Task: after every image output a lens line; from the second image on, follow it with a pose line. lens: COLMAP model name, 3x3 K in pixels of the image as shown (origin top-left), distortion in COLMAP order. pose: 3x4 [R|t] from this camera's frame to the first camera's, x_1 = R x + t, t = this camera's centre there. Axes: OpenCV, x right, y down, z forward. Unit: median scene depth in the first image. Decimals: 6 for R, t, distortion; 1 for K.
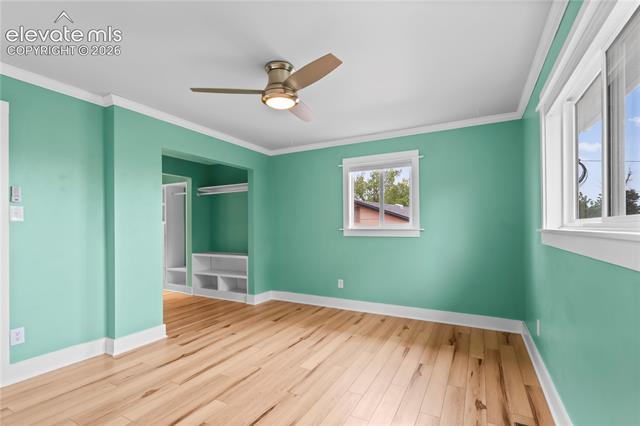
lens RADIAL K [[294.3, 0, 328.2], [0, 294.3, 227.5], [0, 0, 1]] dist [-0.002165, -0.000152]
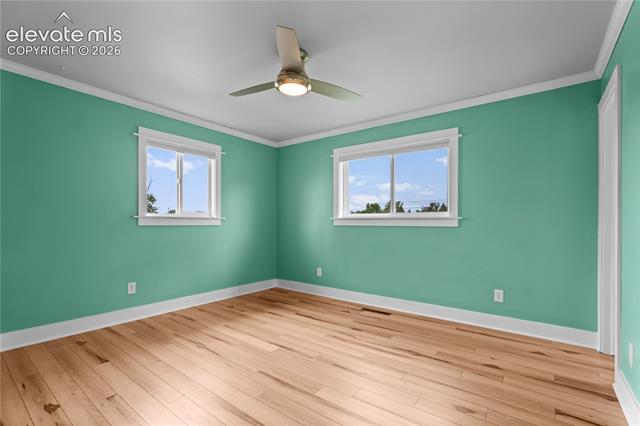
lens RADIAL K [[289.2, 0, 320.9], [0, 289.2, 220.6], [0, 0, 1]] dist [-0.001230, -0.000064]
pose [[0.170423, 0.009263, 0.985328, -0.789918], [-0.007538, 0.999939, -0.008097, 0.023106], [-0.985342, -0.006047, 0.170482, 0.499991]]
